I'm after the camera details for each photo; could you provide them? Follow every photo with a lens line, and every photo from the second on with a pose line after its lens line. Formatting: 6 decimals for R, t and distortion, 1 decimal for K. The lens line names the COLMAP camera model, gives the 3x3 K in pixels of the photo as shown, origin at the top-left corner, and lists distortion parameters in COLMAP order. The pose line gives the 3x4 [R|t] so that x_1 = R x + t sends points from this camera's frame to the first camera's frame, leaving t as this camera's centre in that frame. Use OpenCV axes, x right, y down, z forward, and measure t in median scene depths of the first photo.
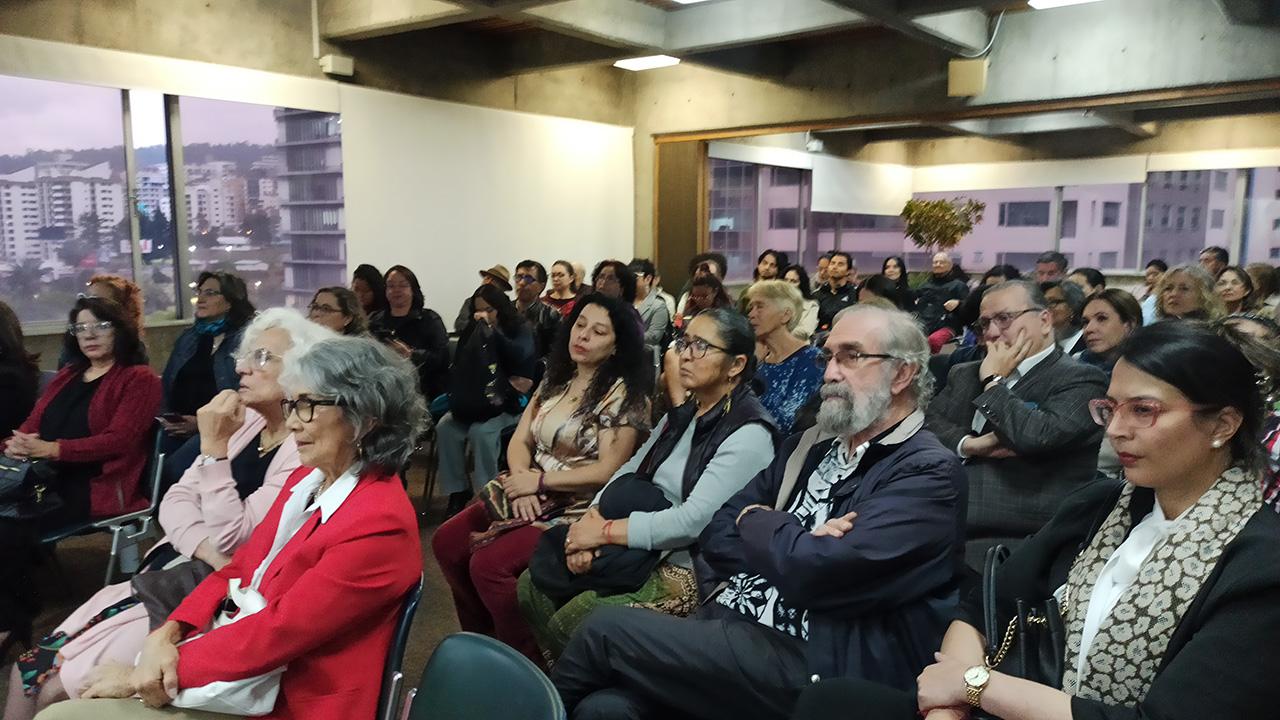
lens RADIAL K [[950.7, 0, 640.0], [0, 950.7, 360.0], [0, 0, 1]] dist [0.063924, -0.043235]
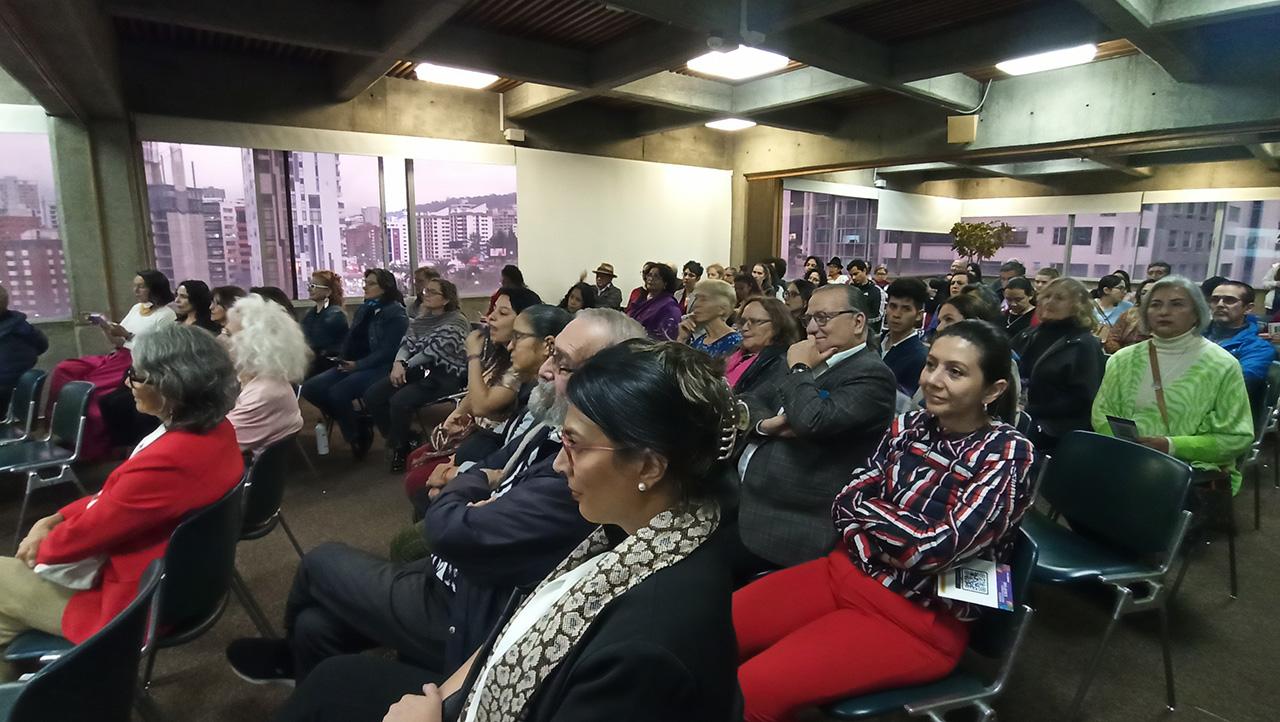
lens RADIAL K [[614.7, 0, 640.0], [0, 614.7, 361.0], [0, 0, 1]] dist [-0.076255, 0.025103]
pose [[0.967356, 0.051153, -0.248207, 0.103011], [-0.037081, 0.997446, 0.061042, -0.008641], [0.250695, -0.049845, 0.966782, 0.067105]]
